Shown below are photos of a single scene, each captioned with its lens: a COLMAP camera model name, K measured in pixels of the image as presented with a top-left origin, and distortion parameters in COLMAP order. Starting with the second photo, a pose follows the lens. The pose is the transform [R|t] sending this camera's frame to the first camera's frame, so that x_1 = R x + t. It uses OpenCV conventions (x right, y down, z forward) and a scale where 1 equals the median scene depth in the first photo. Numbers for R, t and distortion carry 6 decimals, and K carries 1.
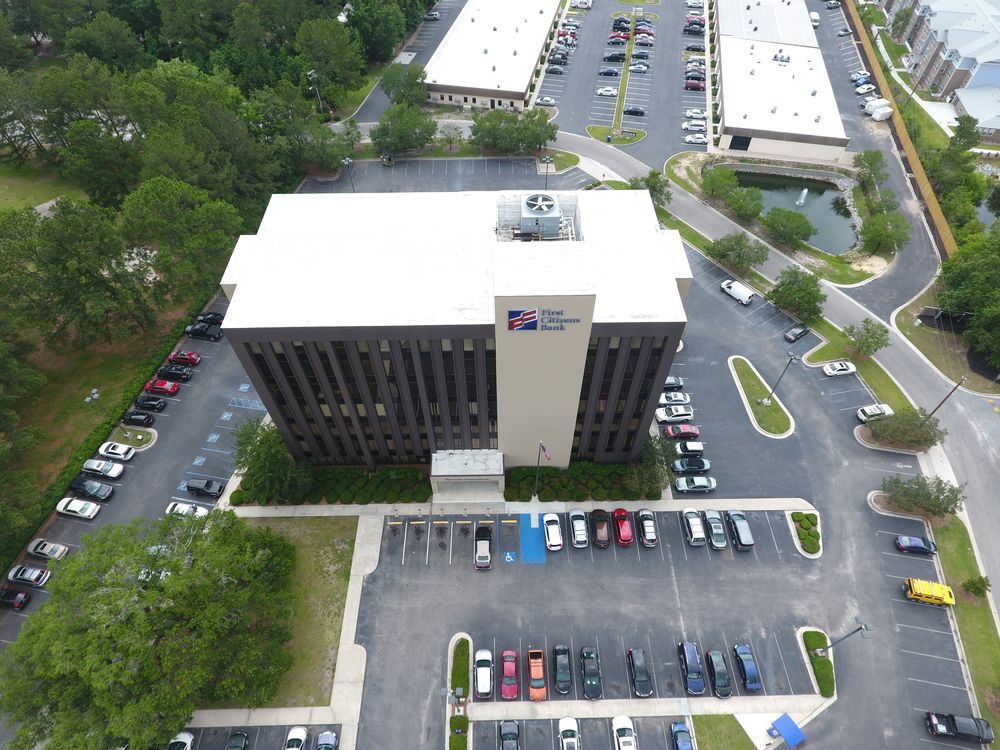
lens RADIAL K [[590.6, 0, 500.1], [0, 590.6, 386.1], [0, 0, 1]] dist [-0.003007, 0.000912]
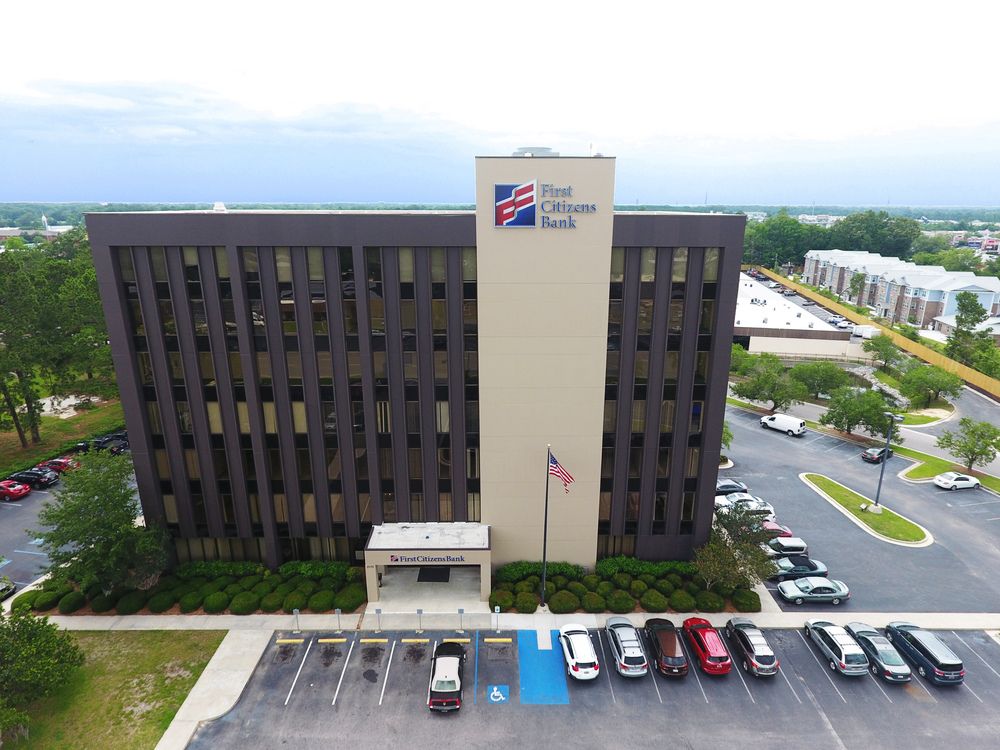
lens RADIAL K [[590.6, 0, 500.1], [0, 590.6, 386.1], [0, 0, 1]] dist [-0.003007, 0.000912]
pose [[0.999987, 0.004395, 0.002667, 0.014821], [-0.002030, 0.814201, -0.580580, 0.359656], [-0.004723, 0.580567, 0.814199, 0.417311]]
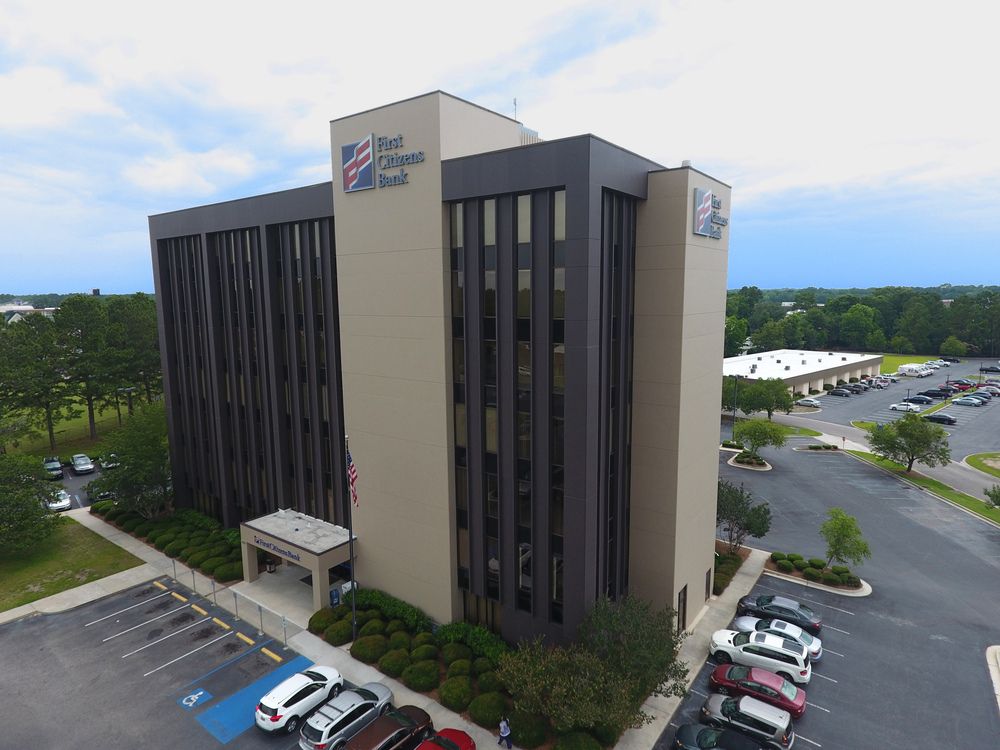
lens RADIAL K [[590.6, 0, 500.1], [0, 590.6, 386.1], [0, 0, 1]] dist [-0.003007, 0.000912]
pose [[0.793319, 0.088163, -0.602389, 0.430199], [-0.478294, 0.702435, -0.527086, 0.241968], [0.376669, 0.706266, 0.599423, 0.639204]]
